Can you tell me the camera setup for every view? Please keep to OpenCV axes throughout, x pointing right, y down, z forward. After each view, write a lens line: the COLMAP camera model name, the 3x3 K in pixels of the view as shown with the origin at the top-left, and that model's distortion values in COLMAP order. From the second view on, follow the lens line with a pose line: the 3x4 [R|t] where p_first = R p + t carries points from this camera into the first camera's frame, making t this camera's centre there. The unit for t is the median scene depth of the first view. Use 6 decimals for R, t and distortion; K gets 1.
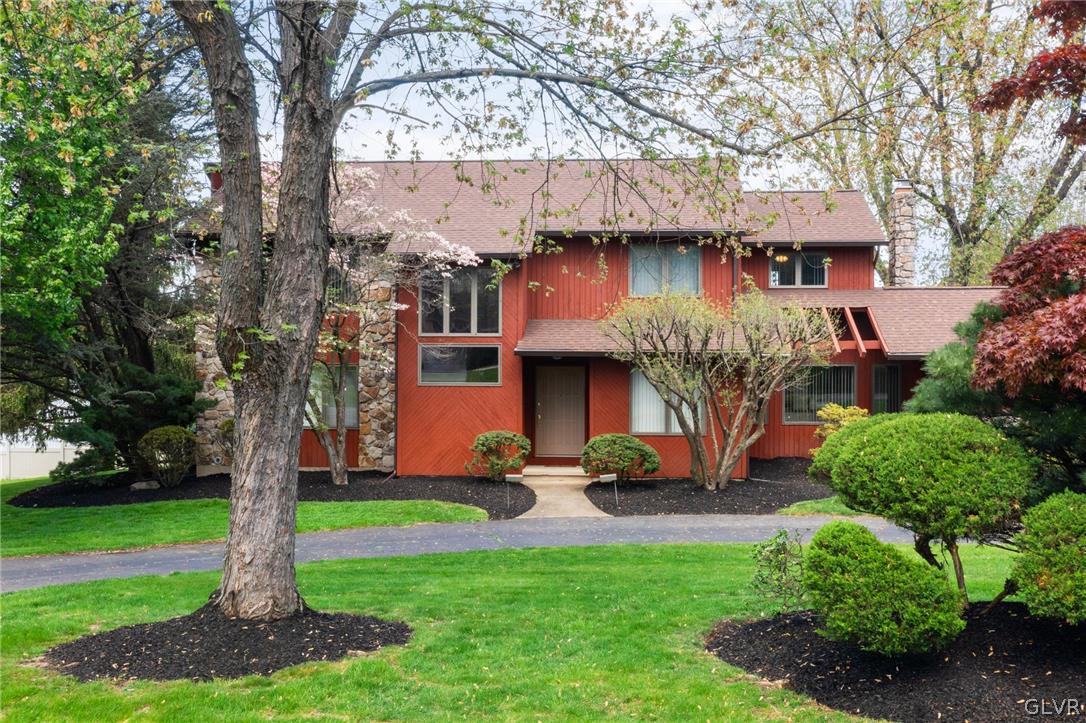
lens RADIAL K [[1393.9, 0, 543.4], [0, 1393.9, 311.1], [0, 0, 1]] dist [-0.025382, 0.033593]
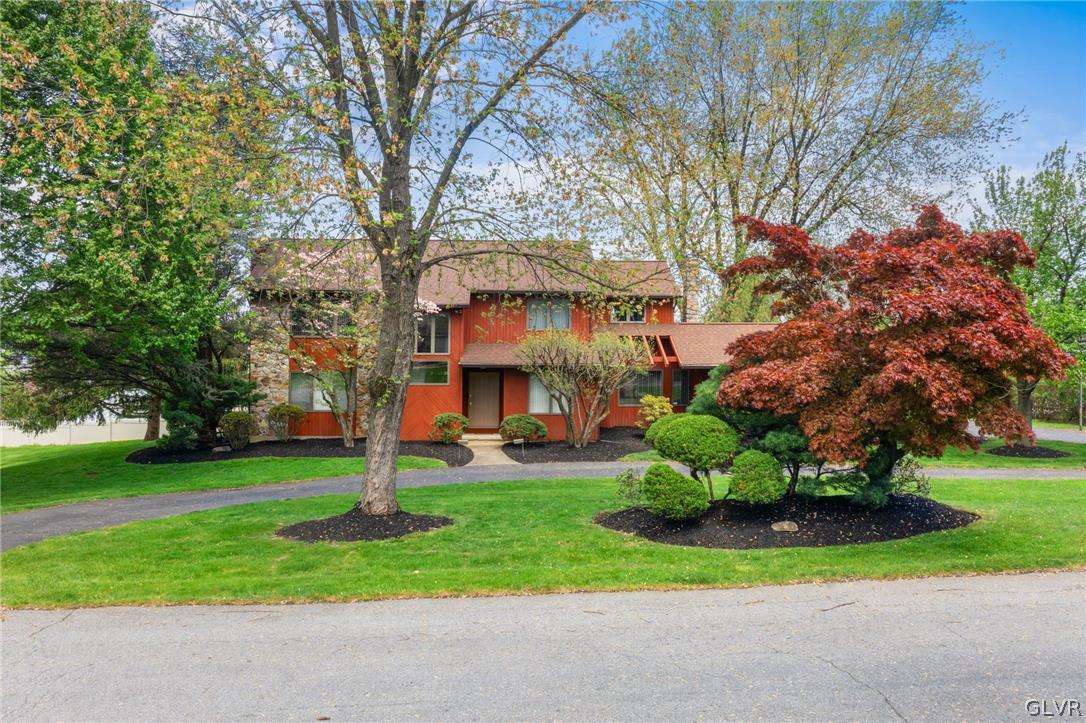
lens RADIAL K [[1393.9, 0, 543.4], [0, 1393.9, 311.1], [0, 0, 1]] dist [-0.025382, 0.033593]
pose [[0.990212, 0.000445, 0.139572, -0.160324], [-0.005259, 0.999404, 0.034124, -0.096018], [-0.139473, -0.034524, 0.989624, -0.672593]]
